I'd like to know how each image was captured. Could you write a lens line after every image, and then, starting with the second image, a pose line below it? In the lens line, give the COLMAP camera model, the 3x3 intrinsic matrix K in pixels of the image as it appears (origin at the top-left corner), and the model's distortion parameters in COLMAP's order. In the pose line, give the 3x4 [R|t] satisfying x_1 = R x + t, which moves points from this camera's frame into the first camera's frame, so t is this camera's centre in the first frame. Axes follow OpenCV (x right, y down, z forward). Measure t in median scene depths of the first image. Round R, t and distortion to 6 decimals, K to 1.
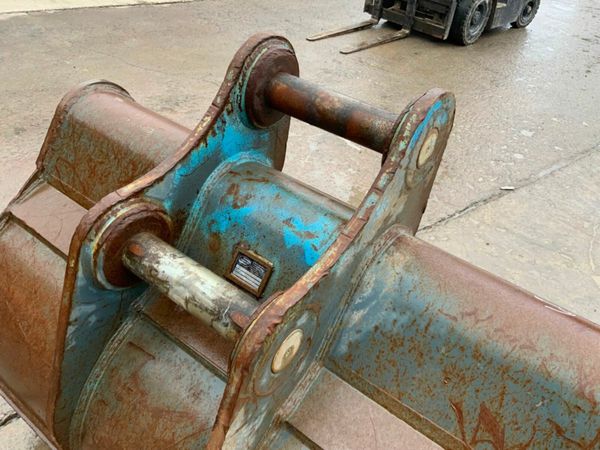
lens RADIAL K [[491.4, 0, 301.7], [0, 491.4, 225.3], [0, 0, 1]] dist [0.123146, -0.247330]
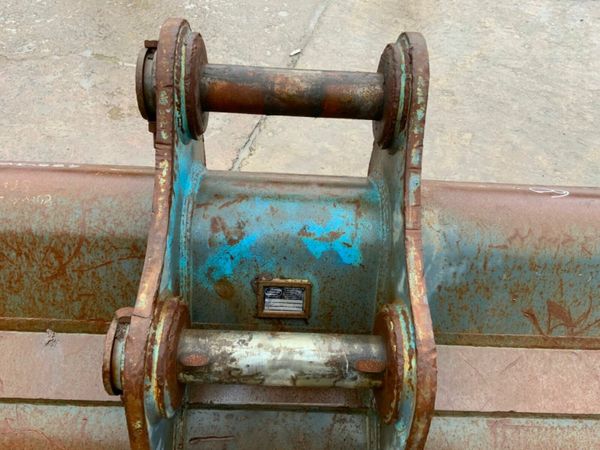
lens RADIAL K [[491.4, 0, 301.7], [0, 491.4, 225.3], [0, 0, 1]] dist [0.123146, -0.247330]
pose [[0.804100, -0.477204, 0.354541, -0.381178], [0.373469, 0.869488, 0.323283, -0.343076], [-0.462541, -0.127542, 0.877376, 0.247300]]
